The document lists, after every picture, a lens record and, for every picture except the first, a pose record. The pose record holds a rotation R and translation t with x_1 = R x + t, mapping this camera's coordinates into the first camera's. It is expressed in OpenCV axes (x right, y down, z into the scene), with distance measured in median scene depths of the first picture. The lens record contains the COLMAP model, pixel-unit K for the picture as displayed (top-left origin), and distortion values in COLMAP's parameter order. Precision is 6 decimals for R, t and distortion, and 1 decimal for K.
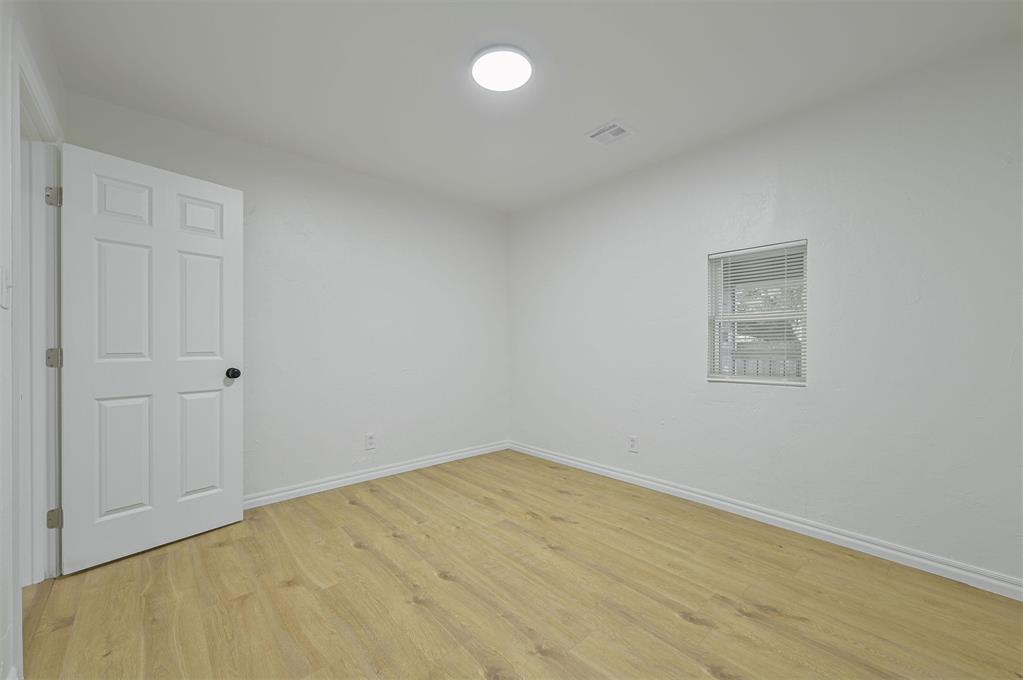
lens RADIAL K [[401.5, 0, 512.1], [0, 401.5, 345.6], [0, 0, 1]] dist [0.000238, 0.000132]
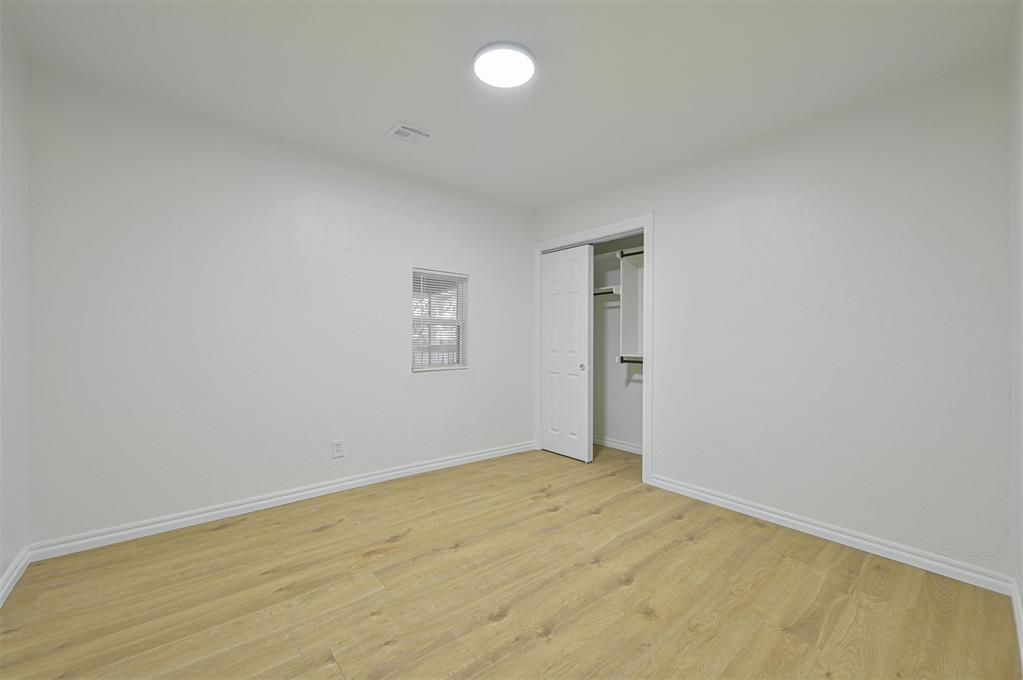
lens RADIAL K [[403.6, 0, 514.1], [0, 403.6, 337.9], [0, 0, 1]] dist [-0.000284, -0.000053]
pose [[0.032008, 0.004690, 0.999477, -0.812795], [-0.004753, 0.999978, -0.004540, -0.009365], [-0.999476, -0.004605, 0.032030, 0.748910]]
